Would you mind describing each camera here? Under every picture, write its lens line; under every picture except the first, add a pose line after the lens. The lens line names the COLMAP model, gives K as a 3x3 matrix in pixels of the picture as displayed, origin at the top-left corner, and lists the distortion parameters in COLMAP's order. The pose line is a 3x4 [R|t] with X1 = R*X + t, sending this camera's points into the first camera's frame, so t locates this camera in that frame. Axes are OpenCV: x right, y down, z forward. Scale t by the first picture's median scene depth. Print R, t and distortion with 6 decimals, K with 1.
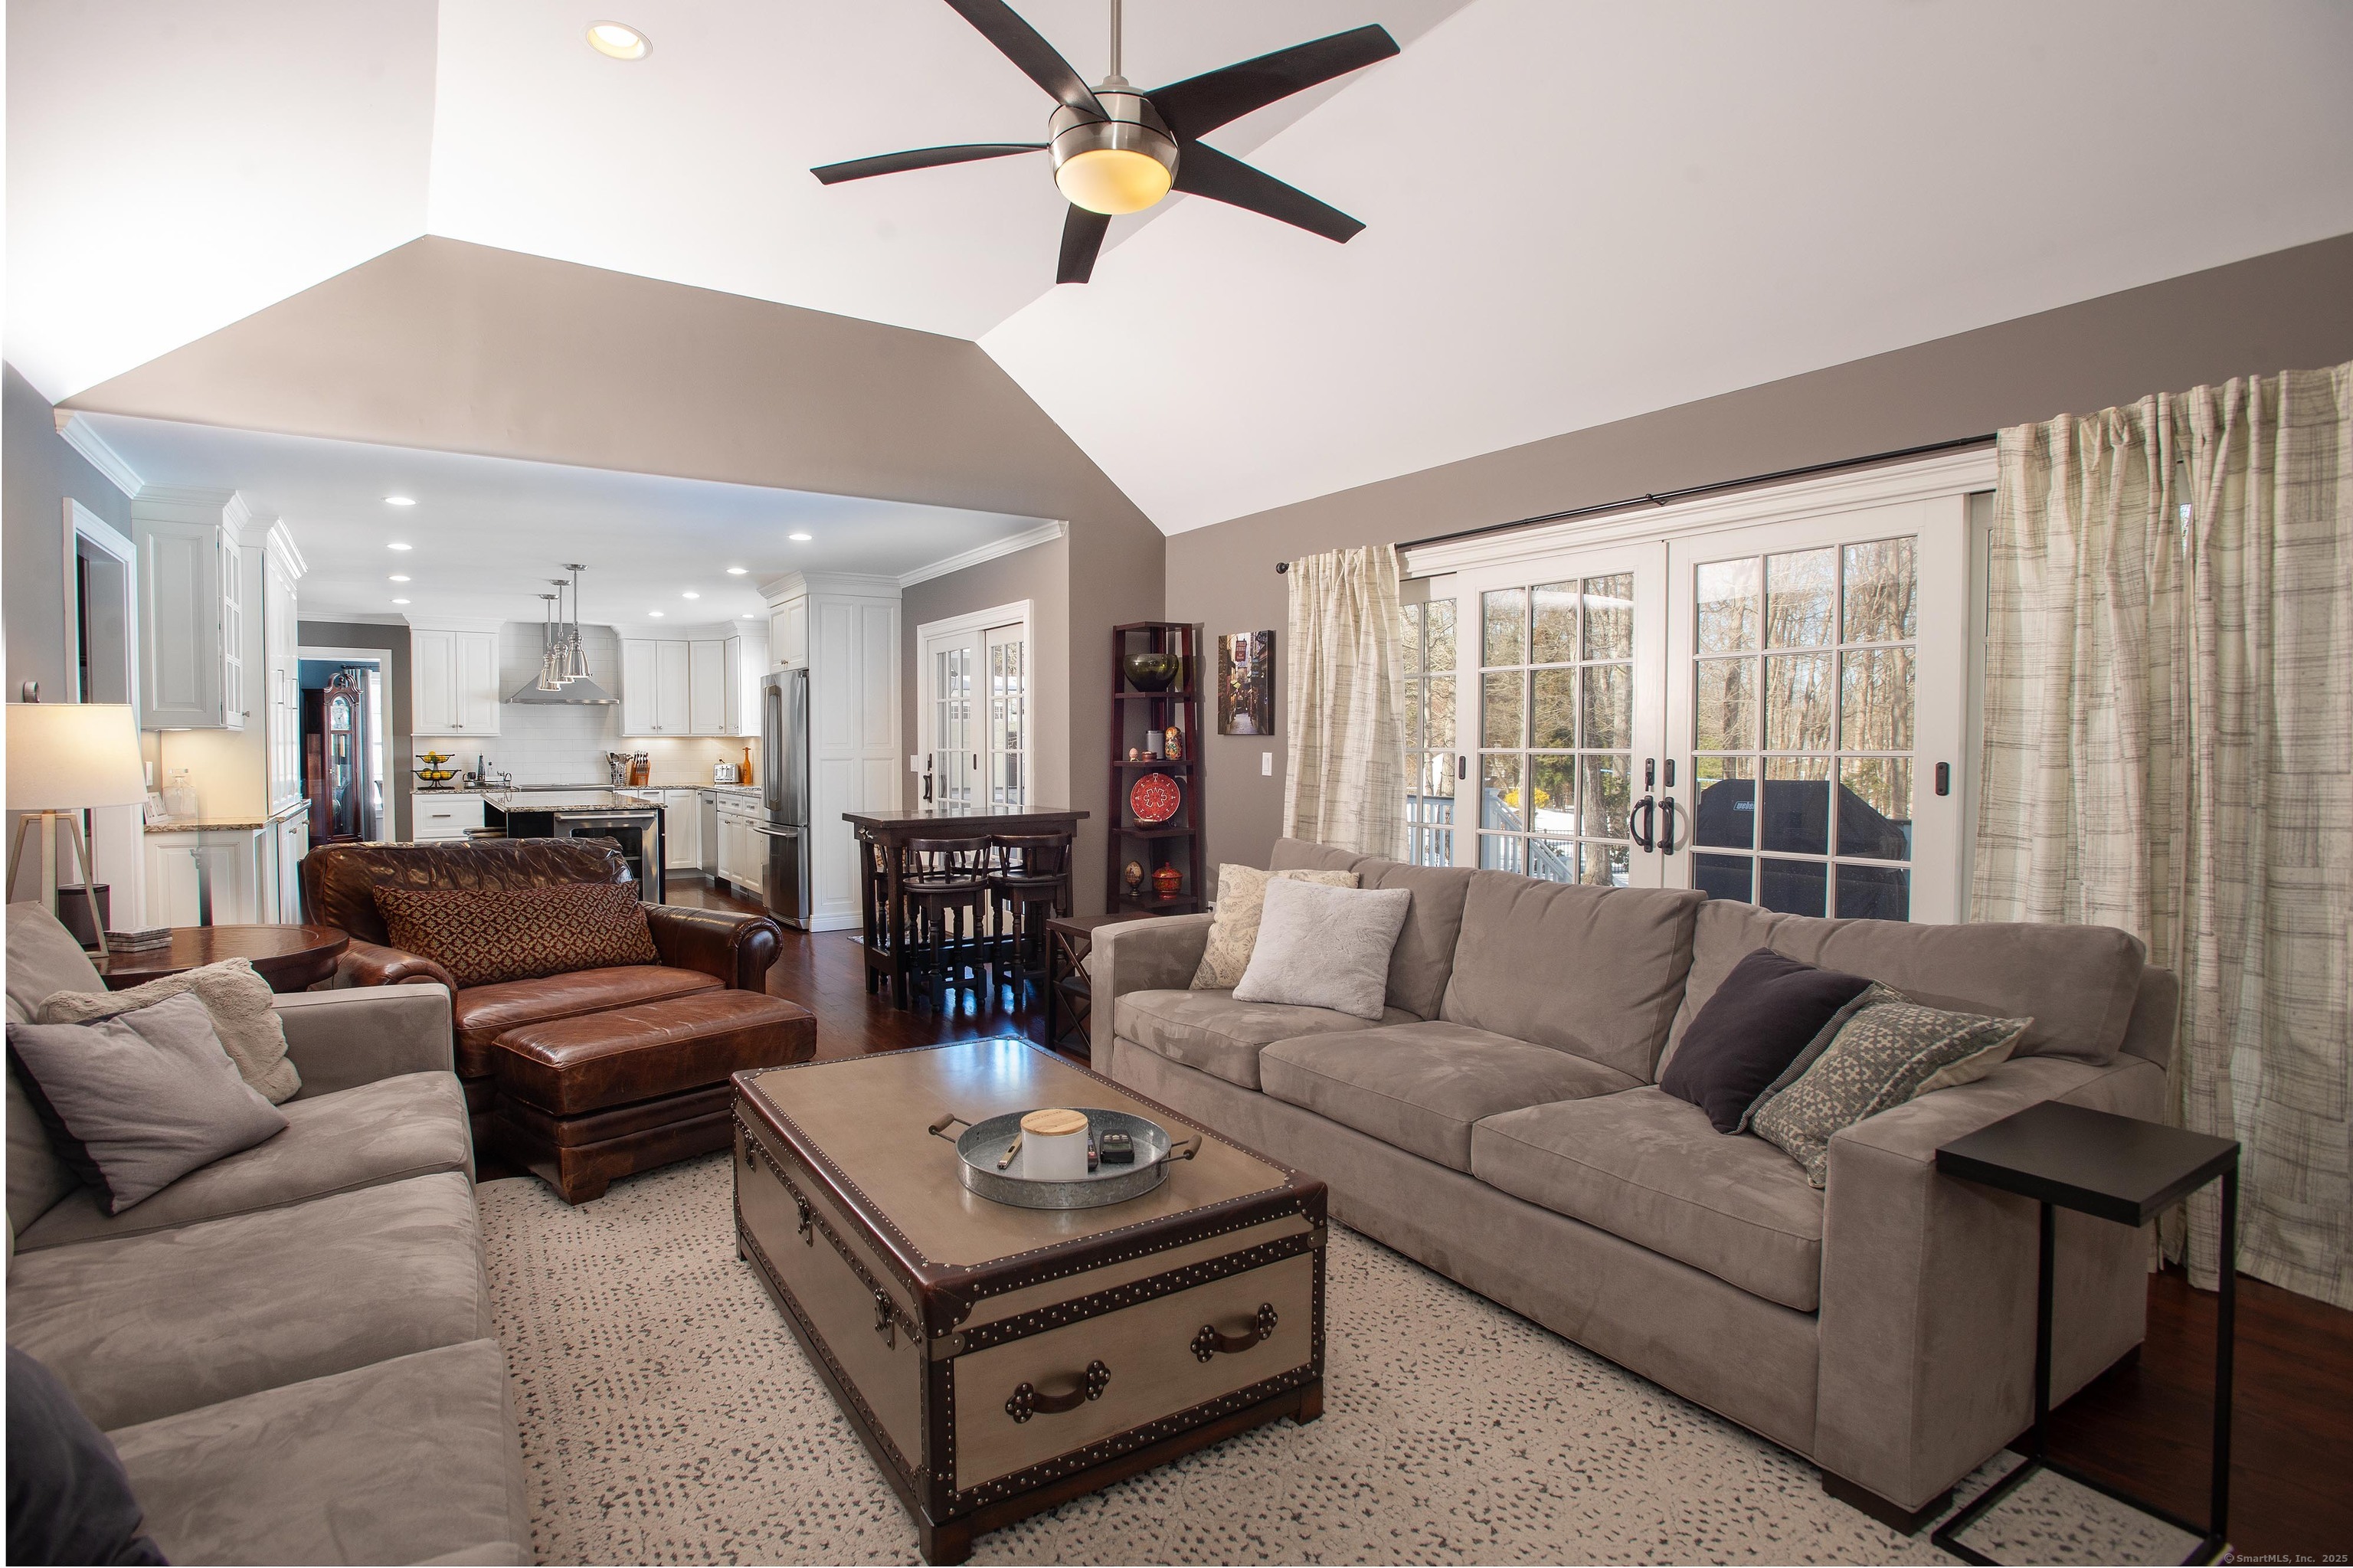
lens RADIAL K [[1176.1, 0, 1179.4], [0, 1176.1, 779.0], [0, 0, 1]] dist [-0.004187, -0.000702]
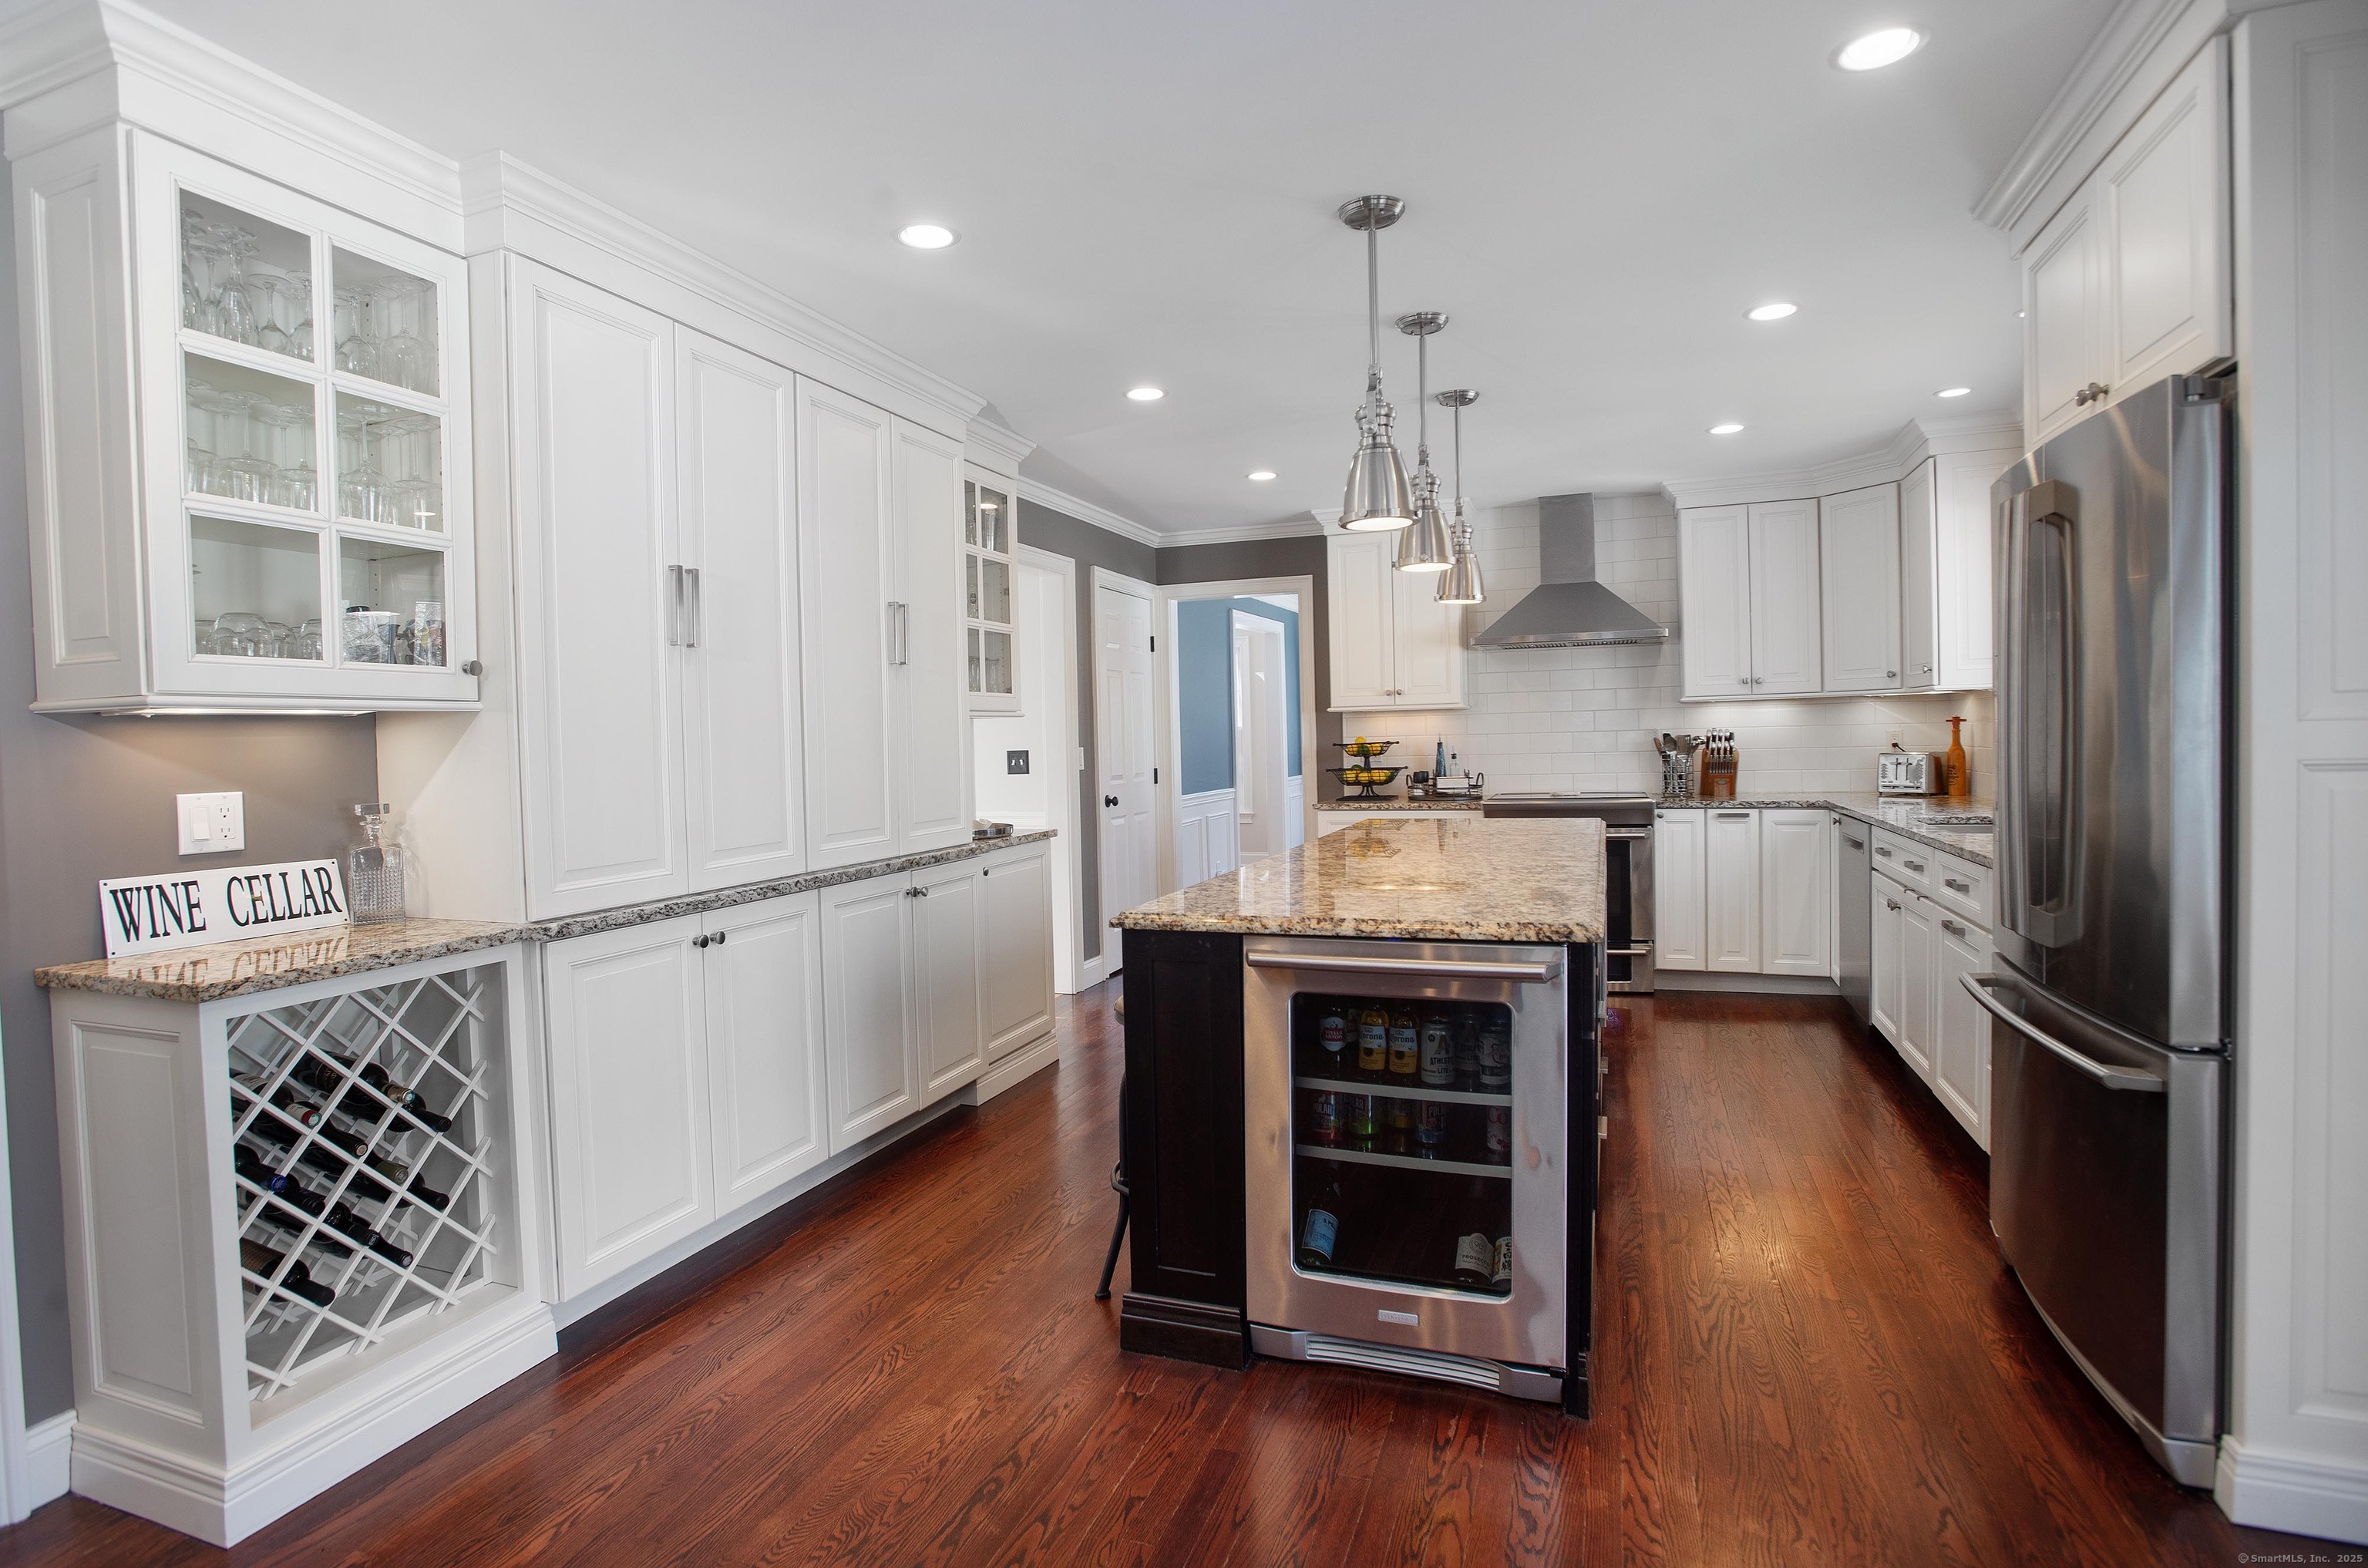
lens RADIAL K [[1183.7, 0, 1179.8], [0, 1183.7, 776.1], [0, 0, 1]] dist [-0.004187, -0.000702]
pose [[0.585795, 0.014231, -0.810334, -0.189645], [-0.000651, 0.999854, 0.017088, -0.012822], [0.810459, -0.009483, 0.585719, 0.532994]]
